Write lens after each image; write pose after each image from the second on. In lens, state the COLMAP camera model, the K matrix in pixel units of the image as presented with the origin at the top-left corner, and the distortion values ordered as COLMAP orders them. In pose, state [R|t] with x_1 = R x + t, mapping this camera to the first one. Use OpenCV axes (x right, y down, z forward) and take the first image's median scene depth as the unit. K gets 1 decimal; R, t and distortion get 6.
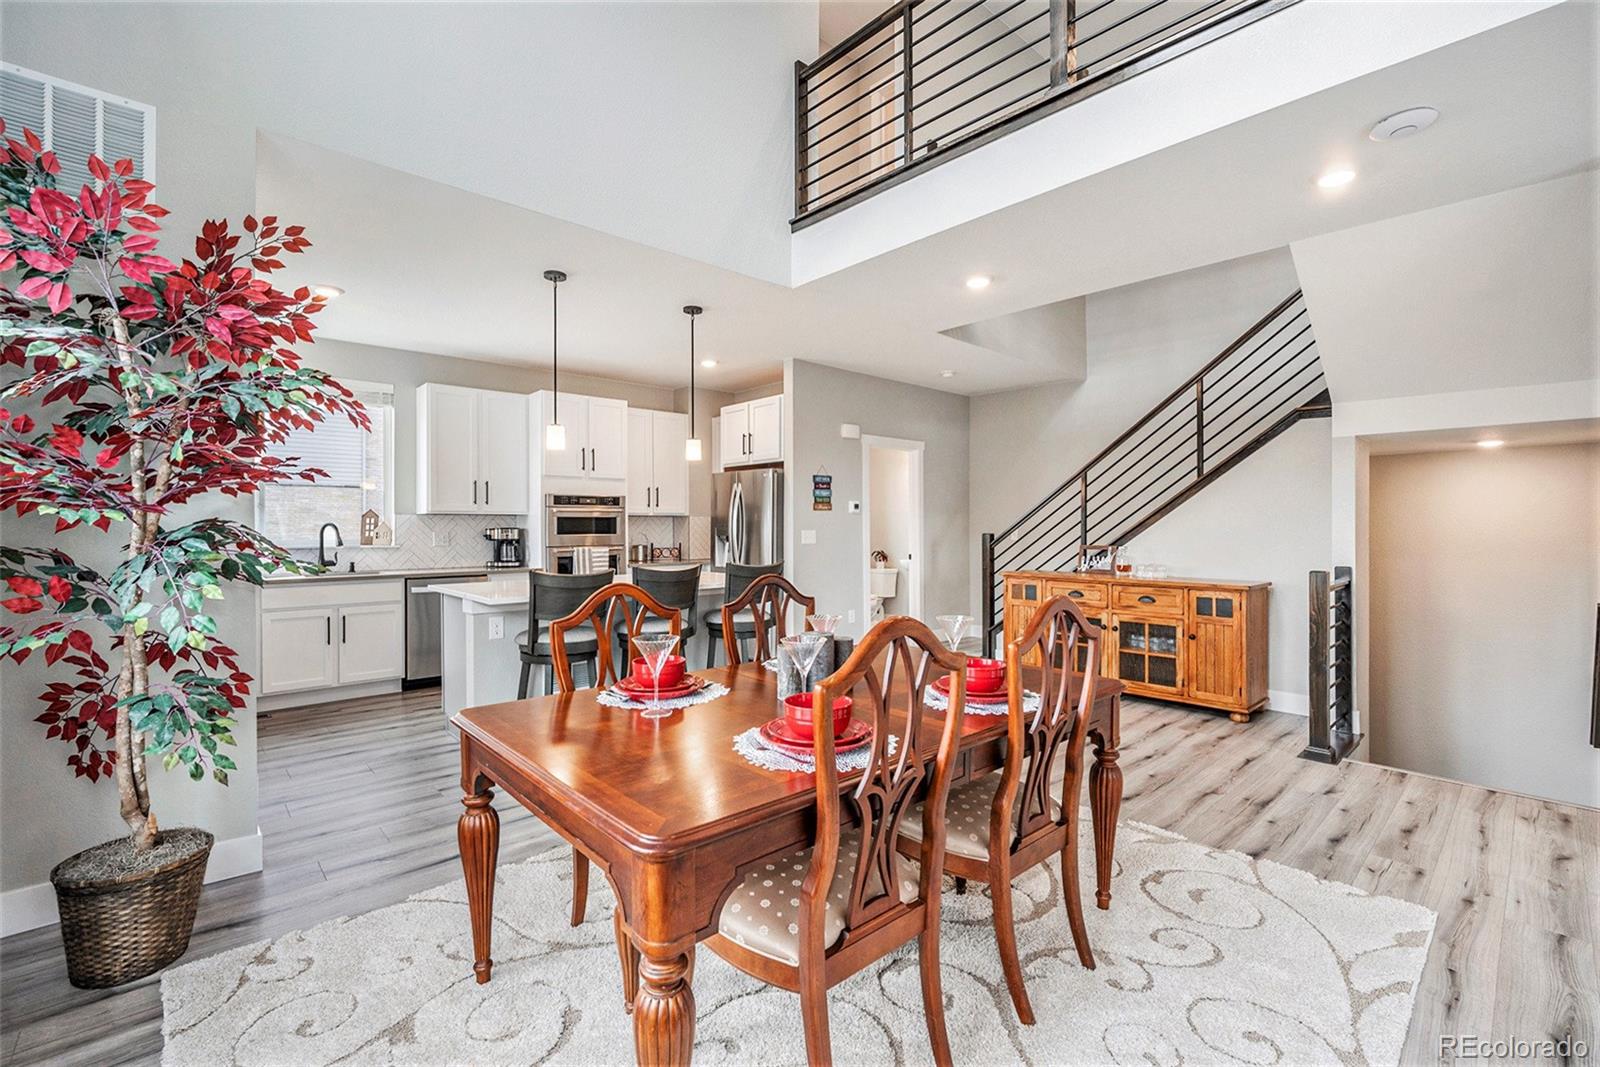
lens RADIAL K [[702.4, 0, 800.8], [0, 702.4, 533.0], [0, 0, 1]] dist [-0.016645, 0.000606]
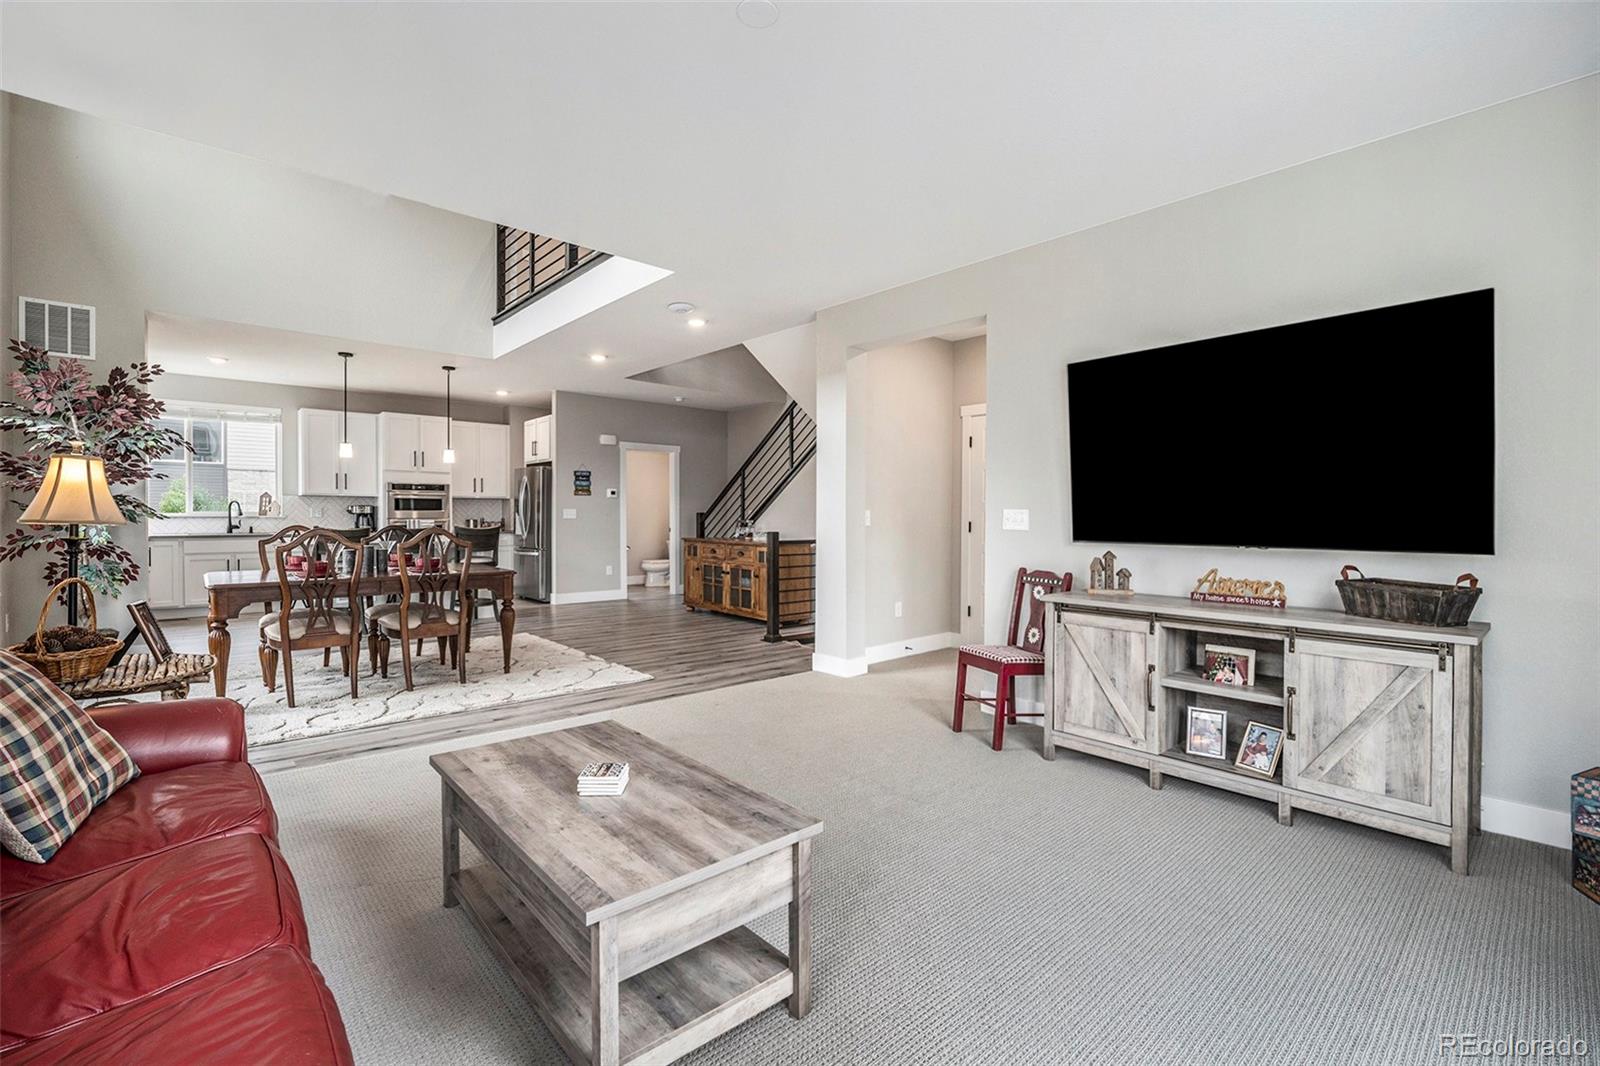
lens RADIAL K [[702.4, 0, 796.9], [0, 702.4, 531.2], [0, 0, 1]] dist [-0.016645, 0.000606]
pose [[0.999872, 0.008991, -0.013204, 0.666767], [-0.008783, 0.999838, 0.015707, 0.020344], [0.013343, -0.015589, 0.999789, -0.588367]]
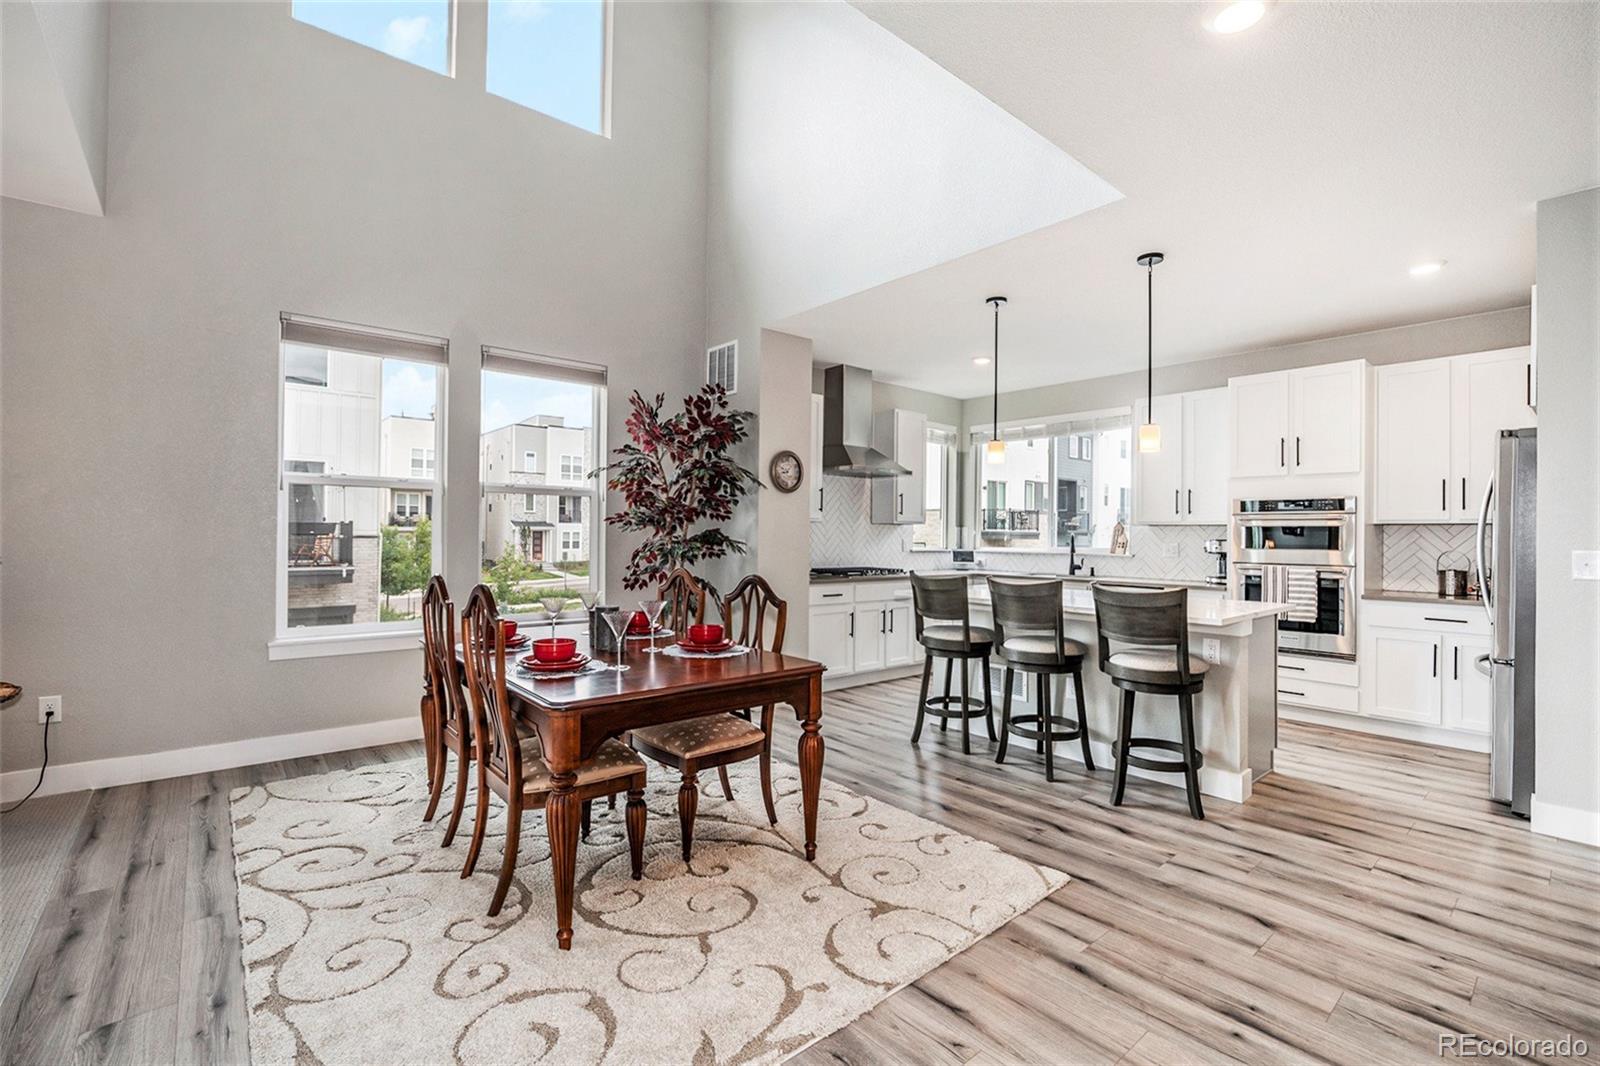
lens RADIAL K [[702.4, 0, 812.8], [0, 702.4, 531.4], [0, 0, 1]] dist [-0.016645, 0.000606]
pose [[-0.022569, -0.003742, -0.999738, 0.634675], [-0.020346, 0.999788, -0.003283, -0.005622], [0.999538, 0.020266, -0.022640, 0.654297]]
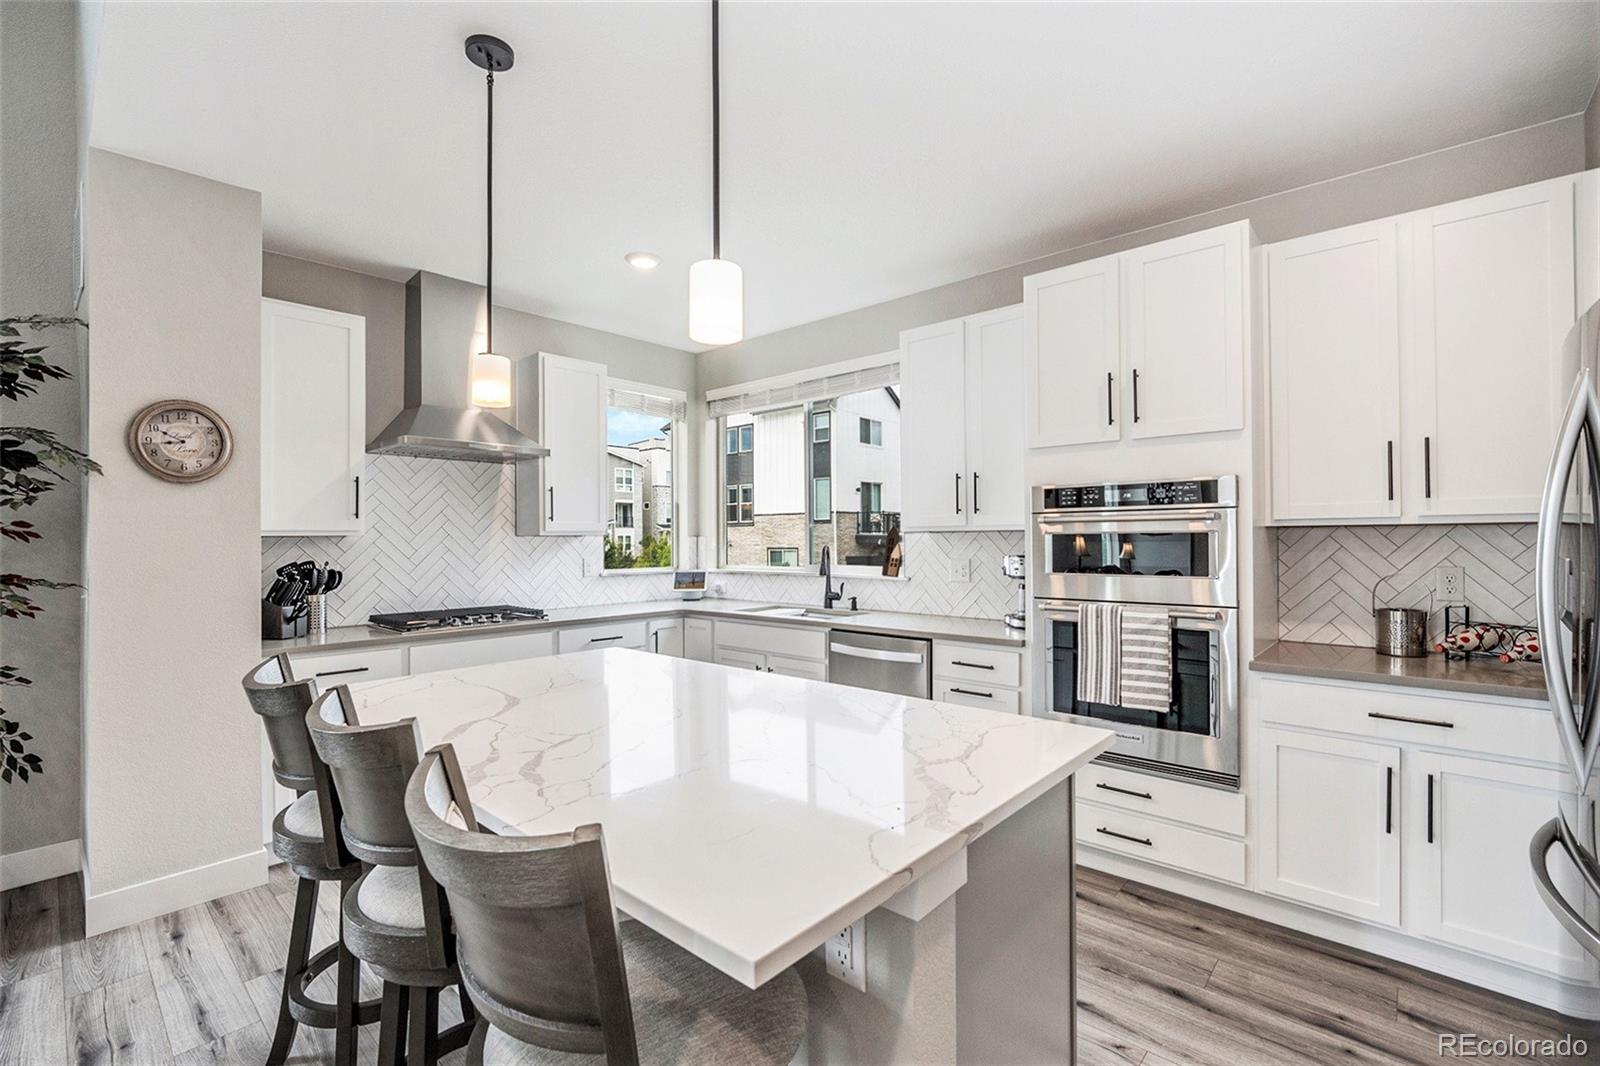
lens RADIAL K [[702.4, 0, 802.3], [0, 702.4, 538.9], [0, 0, 1]] dist [-0.016645, 0.000606]
pose [[0.103356, -0.000296, -0.994644, 0.128487], [-0.001878, 0.999998, -0.000492, -0.025326], [0.994643, 0.001919, 0.103355, 1.015664]]
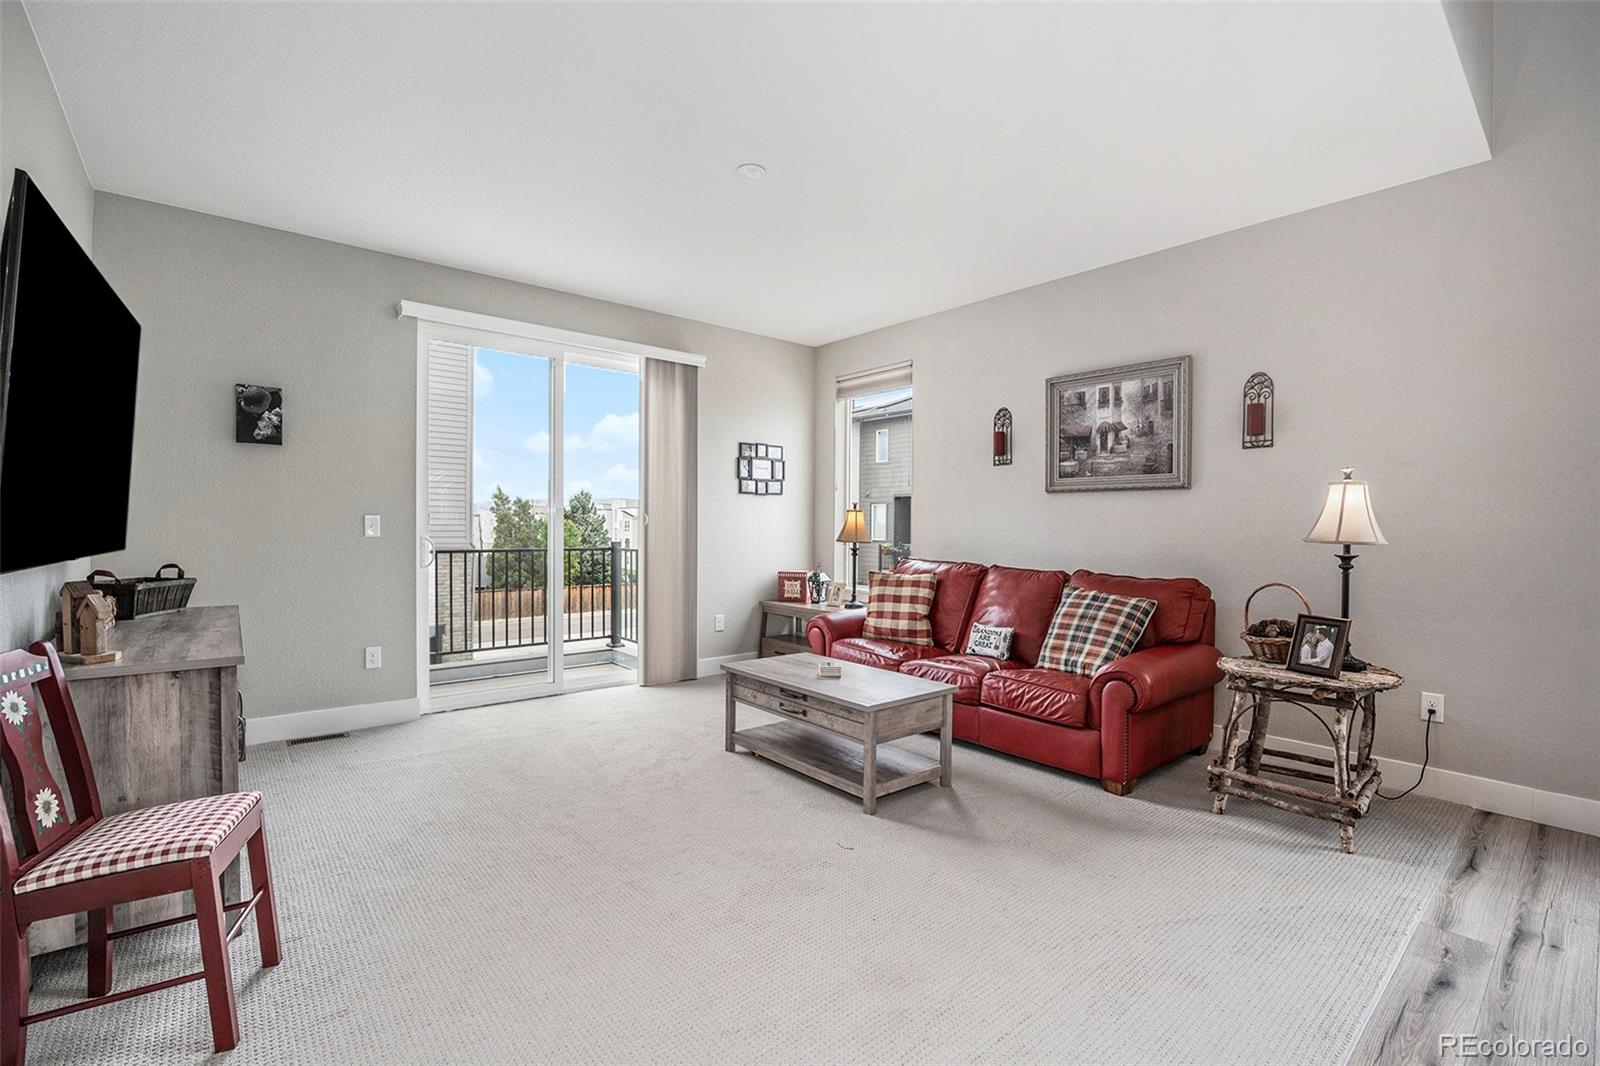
lens RADIAL K [[702.4, 0, 796.5], [0, 702.4, 542.2], [0, 0, 1]] dist [-0.016645, 0.000606]
pose [[-0.999315, -0.009431, 0.035793, 0.542910], [-0.008323, 0.999485, 0.030987, 0.014435], [-0.036067, 0.030668, -0.998879, 0.551080]]
